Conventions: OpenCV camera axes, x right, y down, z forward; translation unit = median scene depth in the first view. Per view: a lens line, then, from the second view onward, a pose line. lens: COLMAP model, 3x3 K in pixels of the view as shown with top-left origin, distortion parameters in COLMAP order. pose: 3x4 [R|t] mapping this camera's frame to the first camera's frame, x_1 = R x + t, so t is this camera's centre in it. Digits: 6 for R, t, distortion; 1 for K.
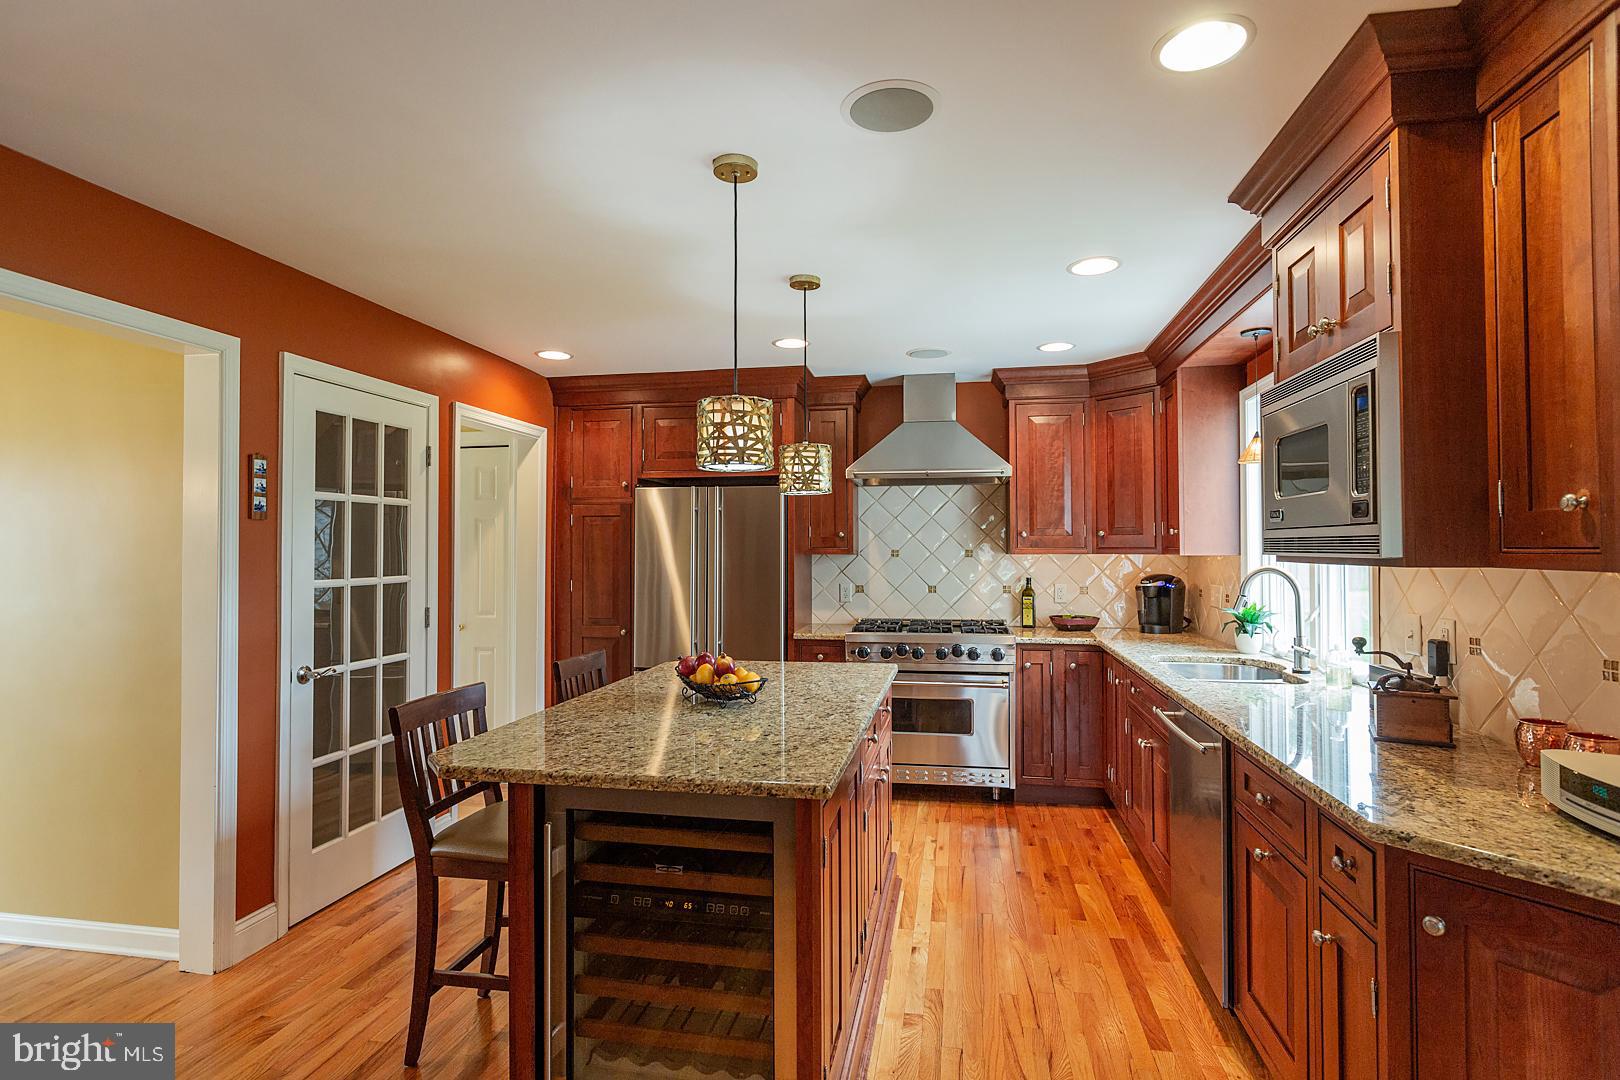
lens RADIAL K [[799.5, 0, 810.0], [0, 799.5, 540.0], [0, 0, 1]] dist [-0.011095, 0.000002]
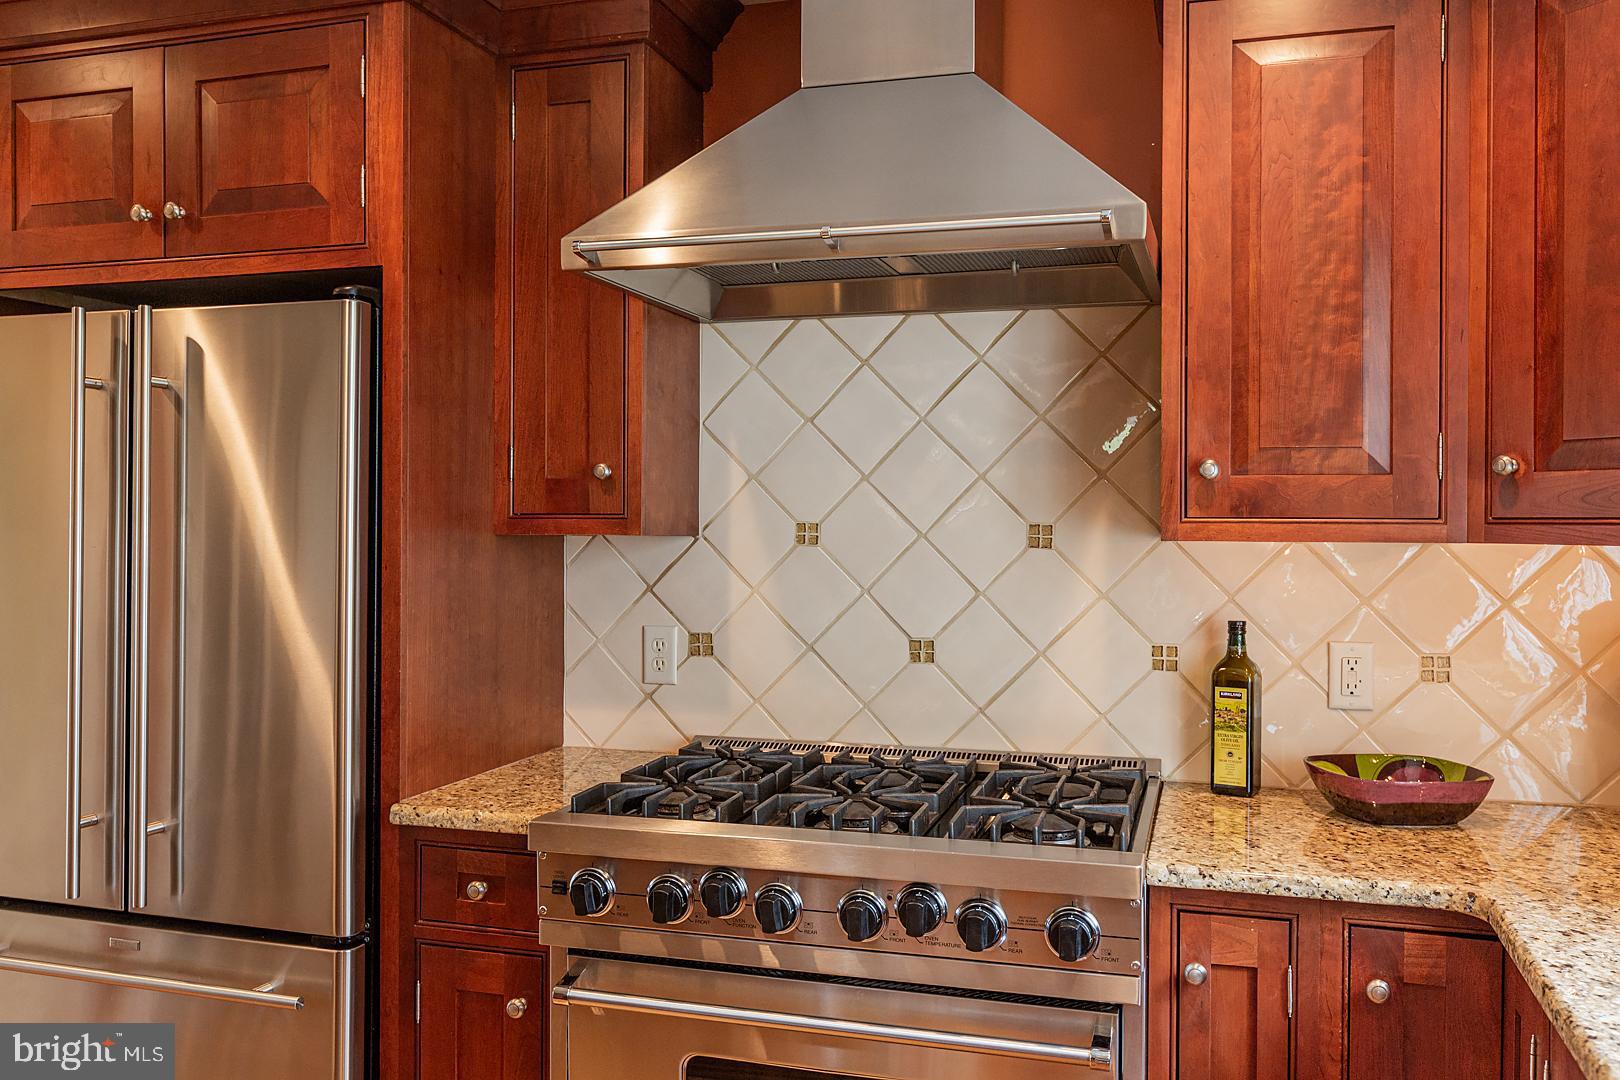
lens RADIAL K [[1370.5, 0, 810.0], [0, 1370.5, 540.0], [0, 0, 1]] dist [0.002378, 0.002459]
pose [[0.993687, 0.008855, -0.111834, 0.186786], [-0.006137, 0.999678, 0.024627, 0.006605], [0.112016, -0.023785, 0.993422, 0.521067]]
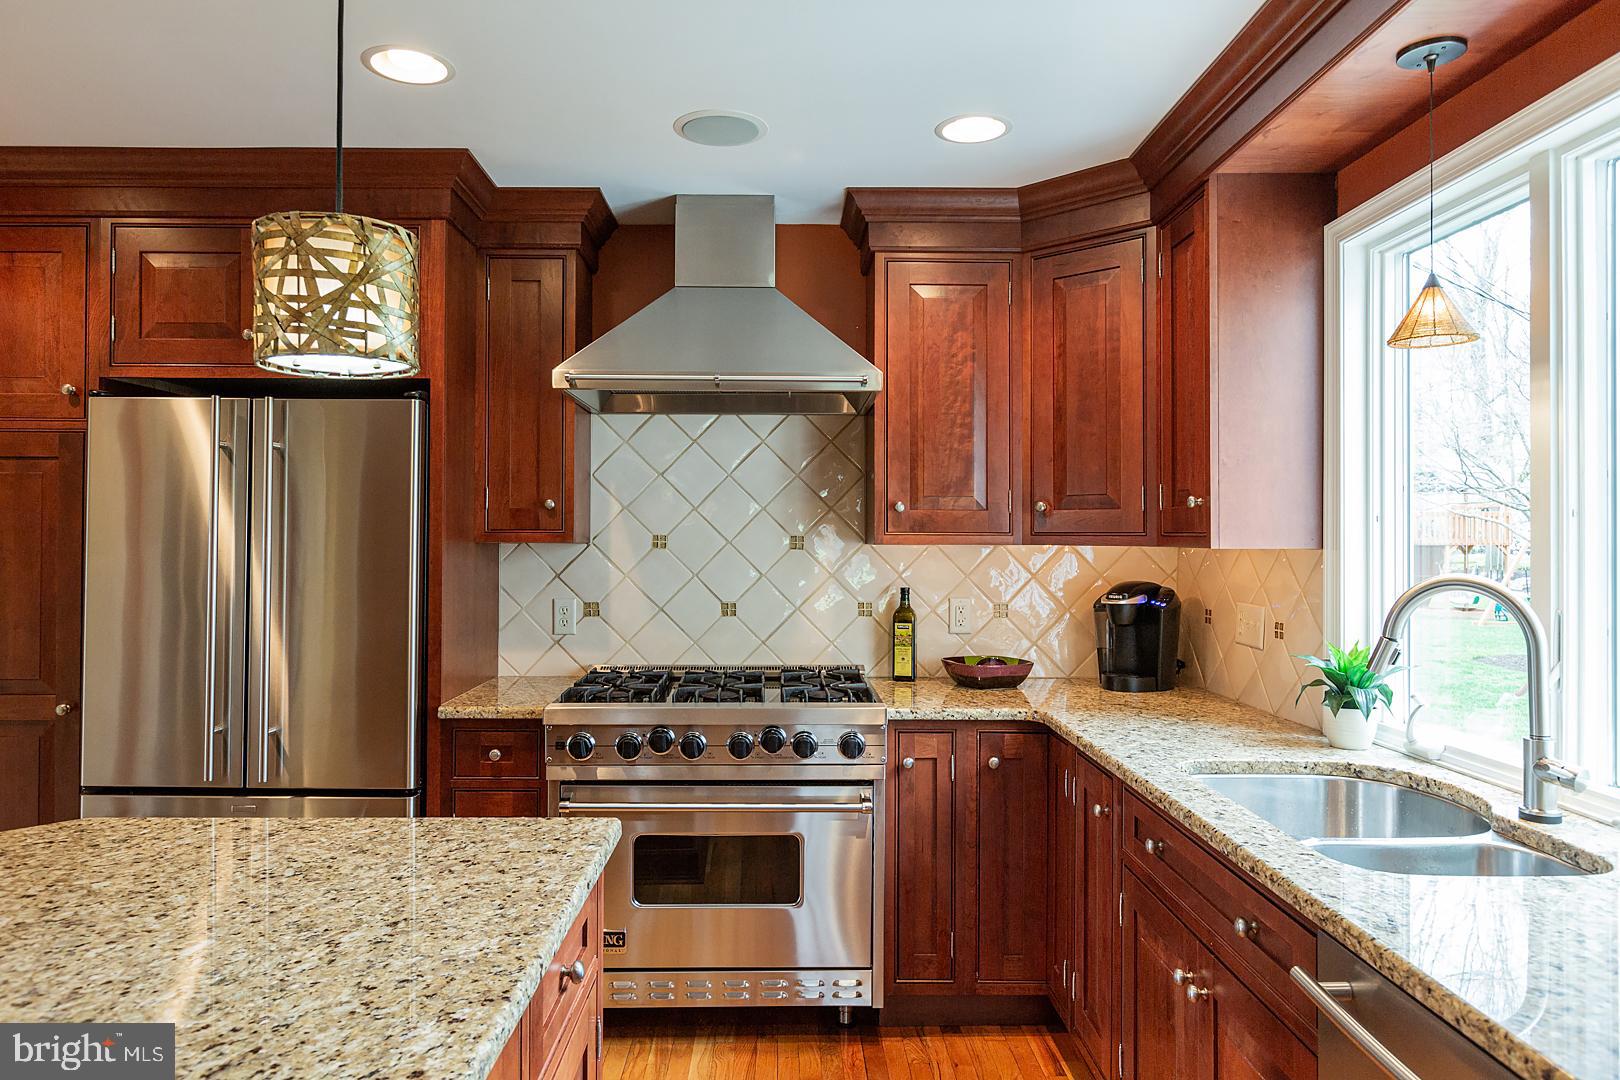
lens RADIAL K [[1033.3, 0, 801.4], [0, 1033.3, 535.1], [0, 0, 1]] dist [0.001797, 0.000143]
pose [[0.980069, 0.006888, 0.198537, 0.069969], [-0.008927, 0.999916, 0.009376, 0.005791], [-0.198456, -0.010962, 0.980049, 0.349908]]
